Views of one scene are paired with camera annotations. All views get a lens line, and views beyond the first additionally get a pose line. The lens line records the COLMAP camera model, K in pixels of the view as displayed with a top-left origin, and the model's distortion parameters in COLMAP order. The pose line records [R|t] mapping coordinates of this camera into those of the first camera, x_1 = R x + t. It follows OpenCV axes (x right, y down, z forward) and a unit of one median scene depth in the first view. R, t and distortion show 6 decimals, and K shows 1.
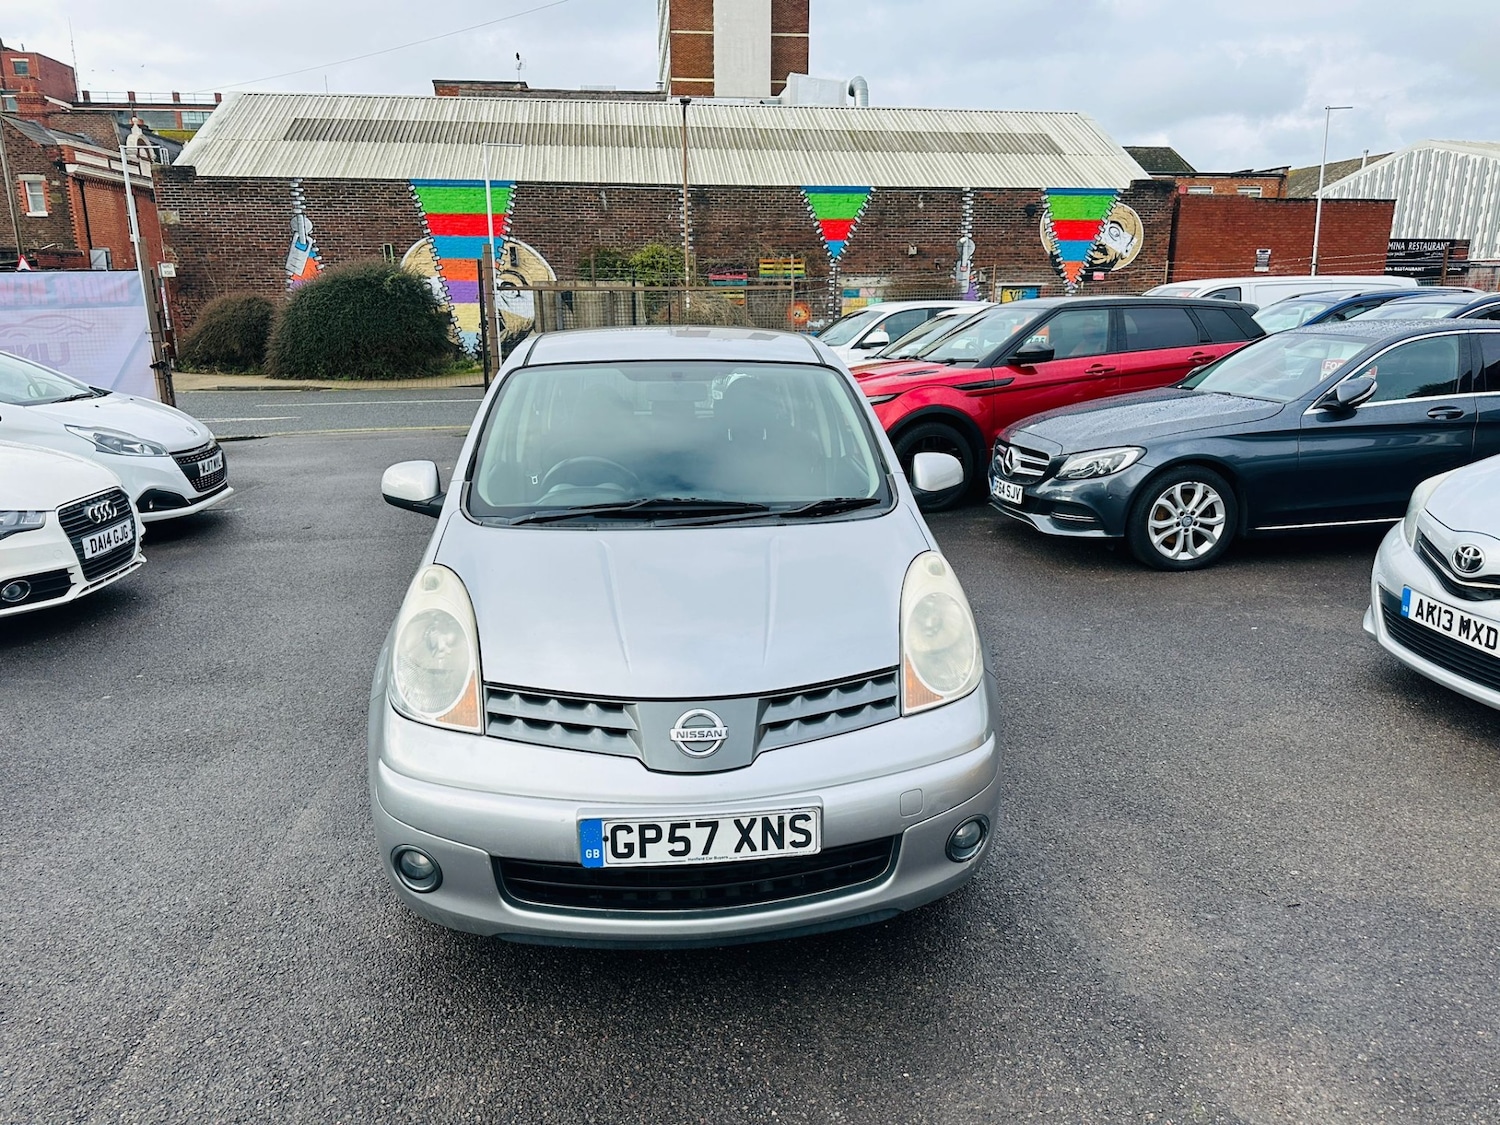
lens RADIAL K [[1073.1, 0, 751.5], [0, 1073.1, 577.5], [0, 0, 1]] dist [0.054522, -0.062370]
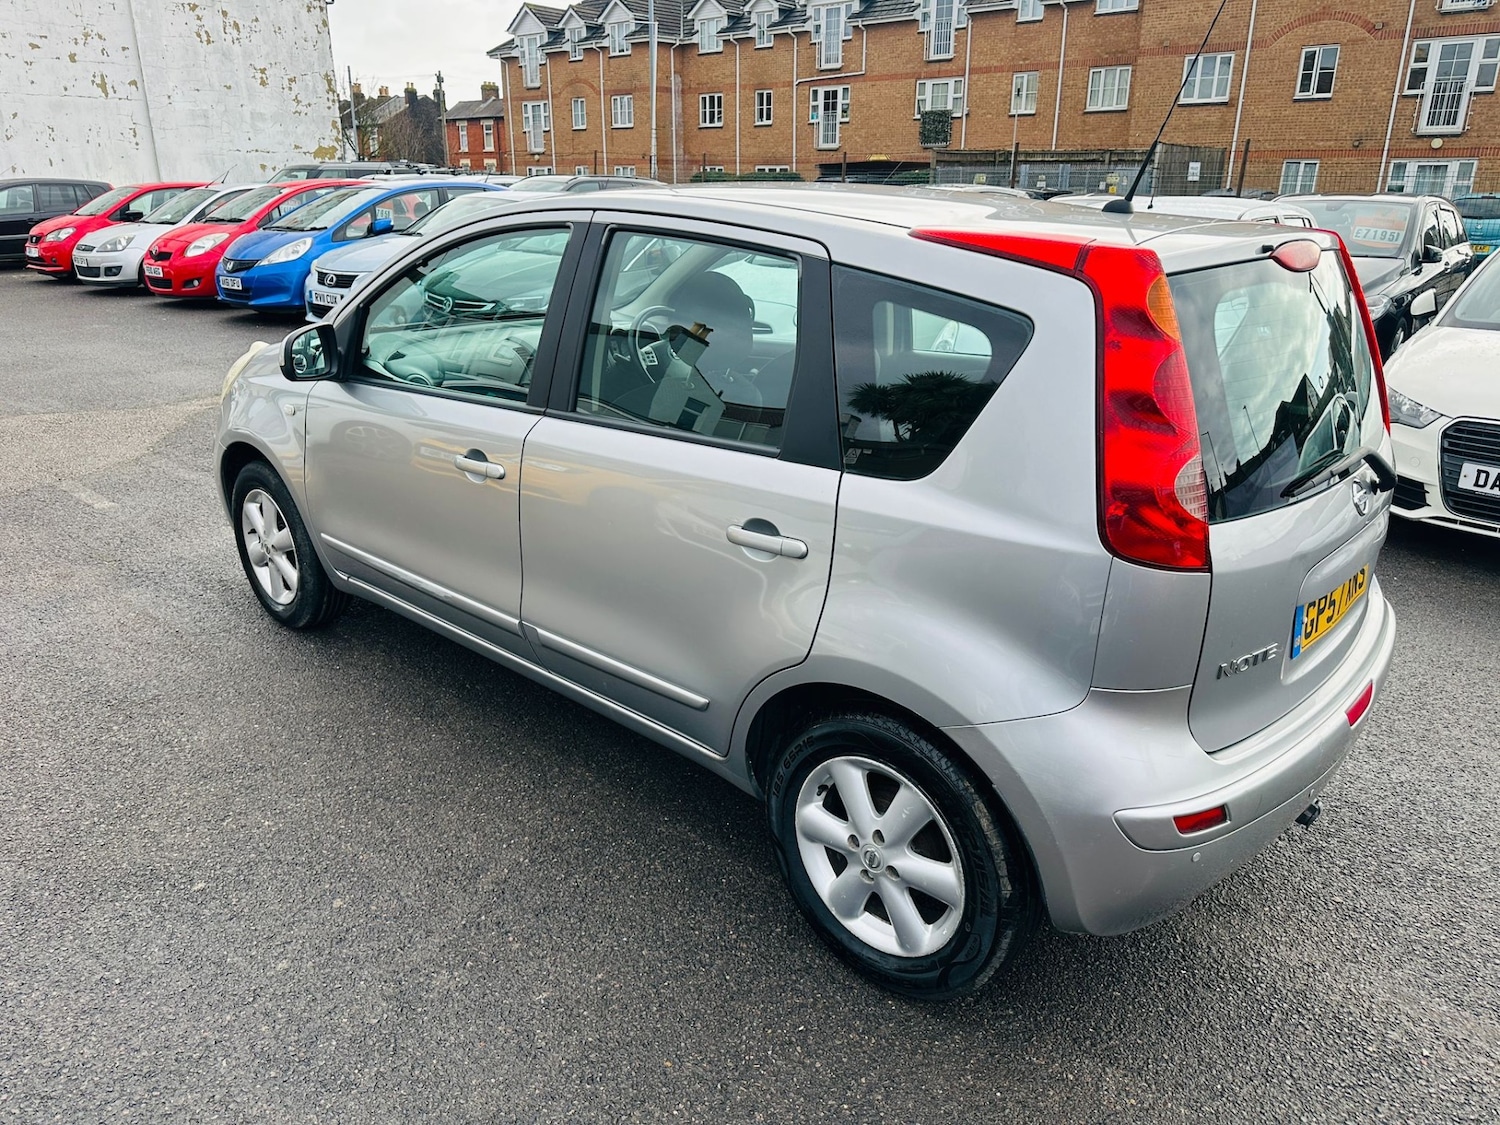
lens RADIAL K [[1064.8, 0, 753.7], [0, 1064.8, 555.0], [0, 0, 1]] dist [0.039396, -0.042440]
pose [[-0.730547, 0.224662, -0.644847, 0.075020], [-0.180823, 0.846975, 0.499937, -0.068269], [0.658486, 0.481830, -0.578131, 0.276456]]
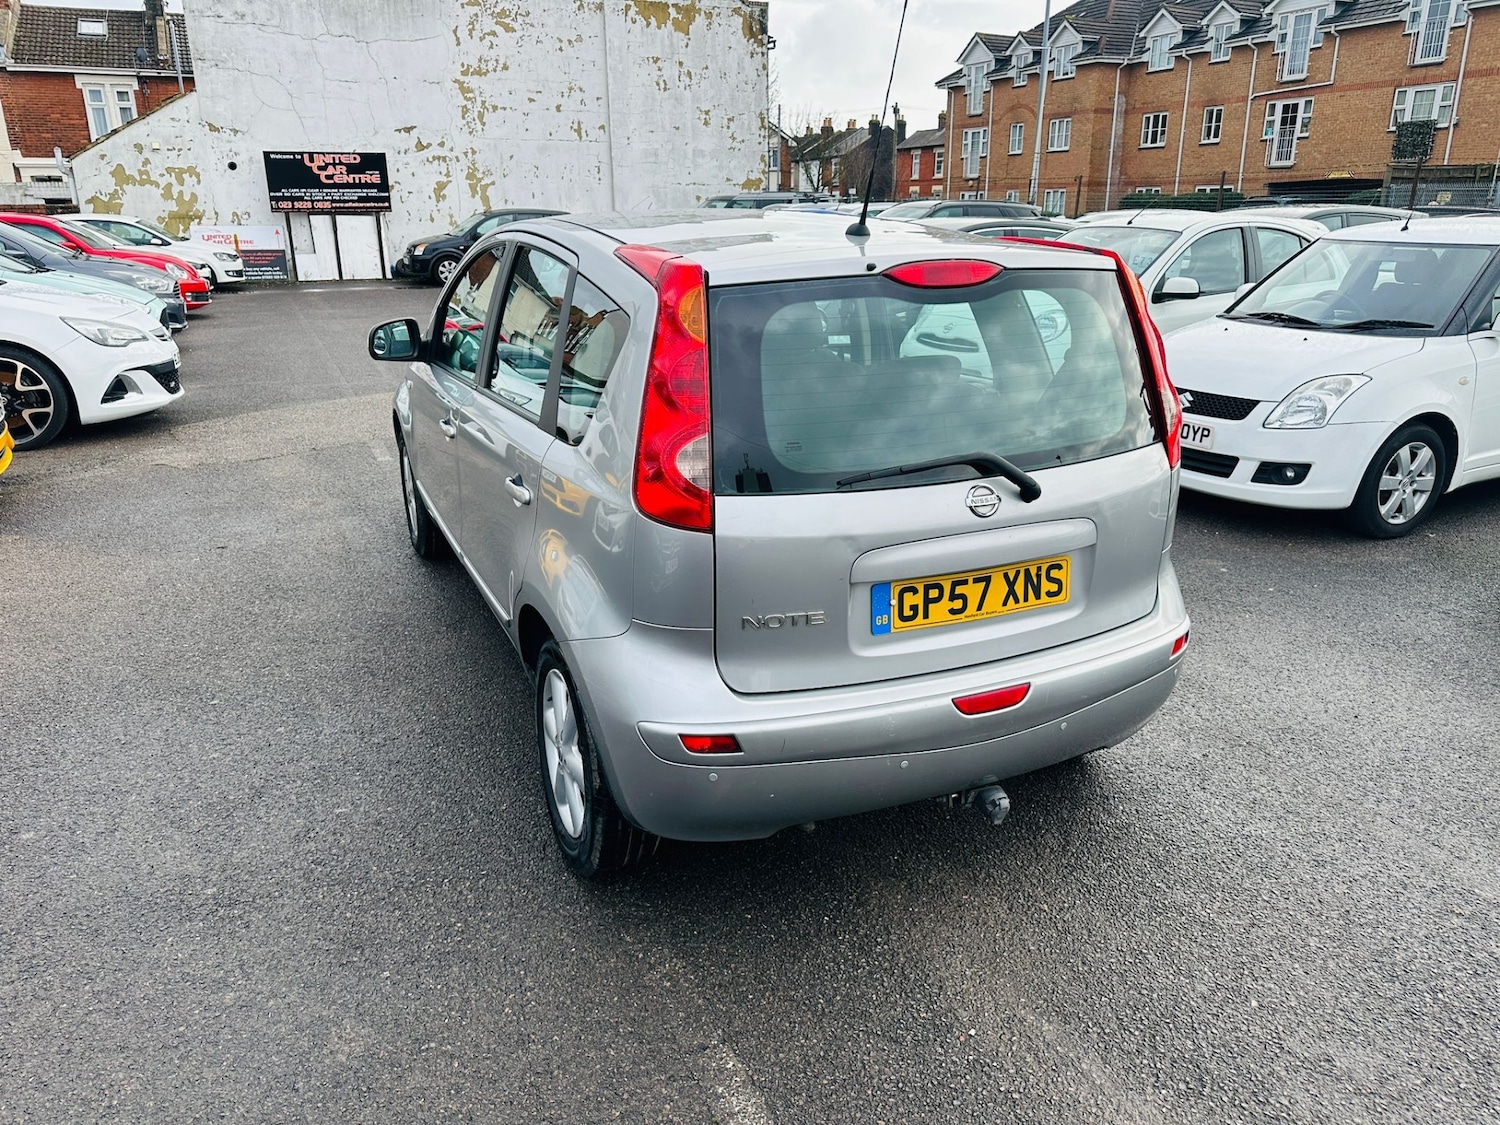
lens RADIAL K [[1064.8, 0, 759.0], [0, 1064.8, 560.3], [0, 0, 1]] dist [0.039396, -0.042440]
pose [[-0.940162, 0.113529, -0.321258, 0.029498], [-0.082331, 0.839226, 0.537514, -0.081925], [0.330631, 0.531800, -0.779661, 0.326404]]
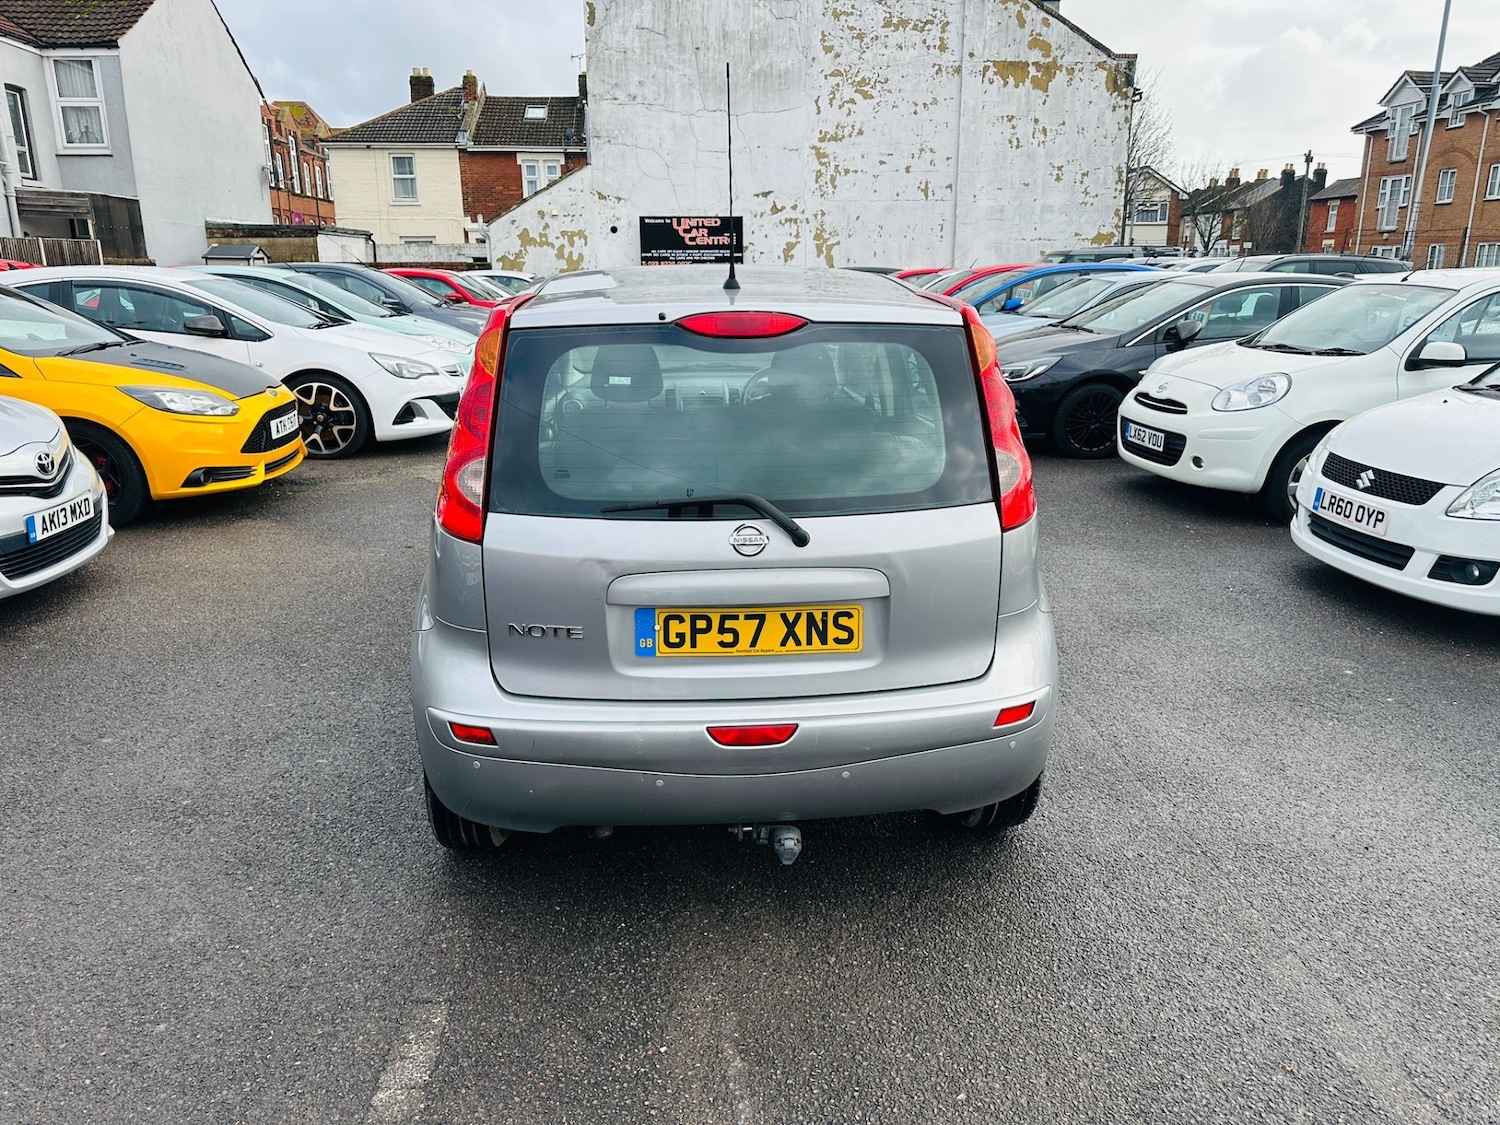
lens RADIAL K [[1064.8, 0, 756.4], [0, 1064.8, 569.3], [0, 0, 1]] dist [0.039396, -0.042440]
pose [[-0.999969, 0.005959, 0.005138, -0.021812], [0.007755, 0.856778, 0.515627, -0.085390], [-0.001330, 0.515651, -0.856798, 0.341876]]
